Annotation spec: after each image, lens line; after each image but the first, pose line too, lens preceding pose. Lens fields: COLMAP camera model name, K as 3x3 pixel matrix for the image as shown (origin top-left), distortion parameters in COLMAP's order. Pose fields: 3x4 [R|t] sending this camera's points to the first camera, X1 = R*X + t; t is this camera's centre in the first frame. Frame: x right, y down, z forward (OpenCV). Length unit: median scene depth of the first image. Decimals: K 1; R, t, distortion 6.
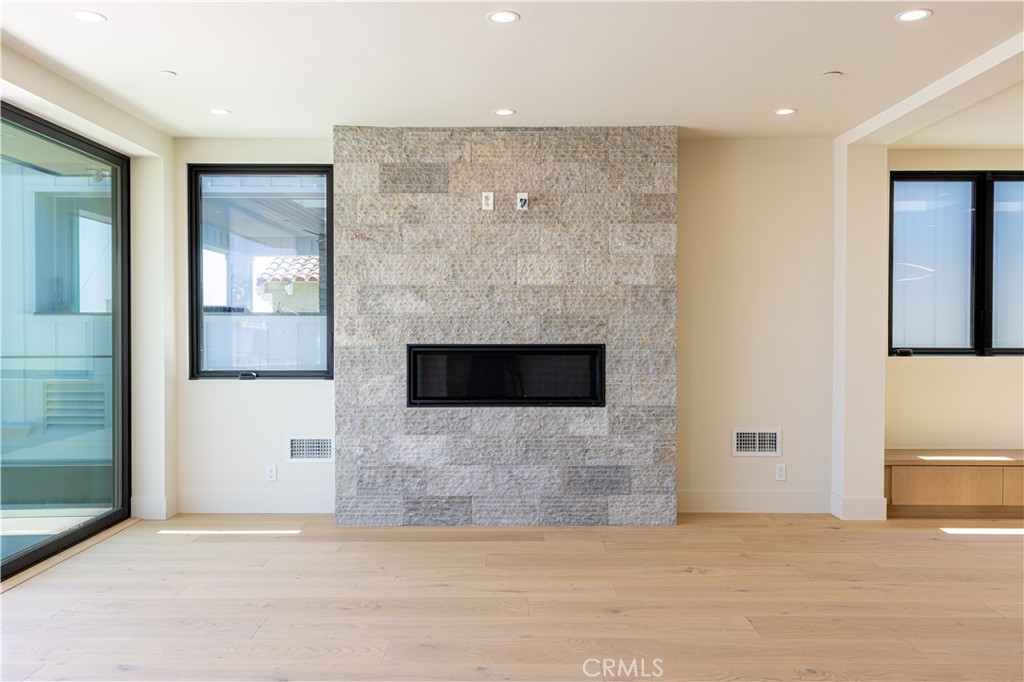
lens RADIAL K [[809.4, 0, 513.8], [0, 809.4, 339.5], [0, 0, 1]] dist [0.006197, -0.001057]
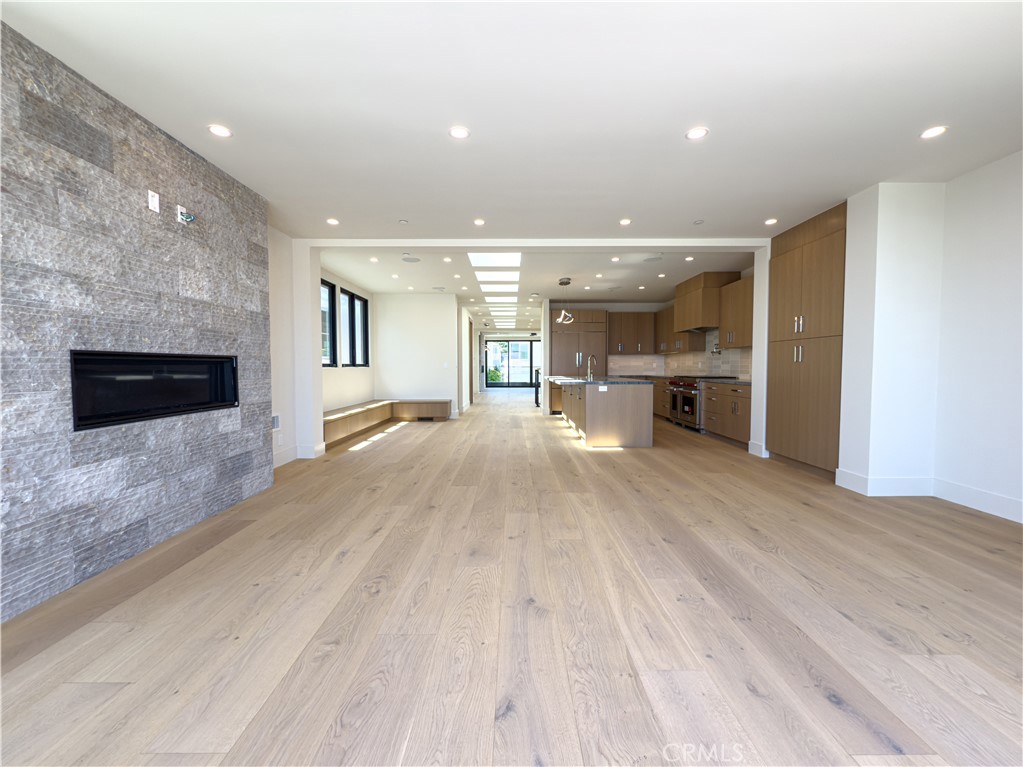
lens RADIAL K [[419.4, 0, 518.6], [0, 419.4, 382.4], [0, 0, 1]] dist [-0.004272, -0.000265]
pose [[-0.013005, -0.039064, 0.999152, -0.532794], [0.013629, 0.999137, 0.039241, 0.026881], [-0.999823, 0.014128, -0.012461, 0.580656]]
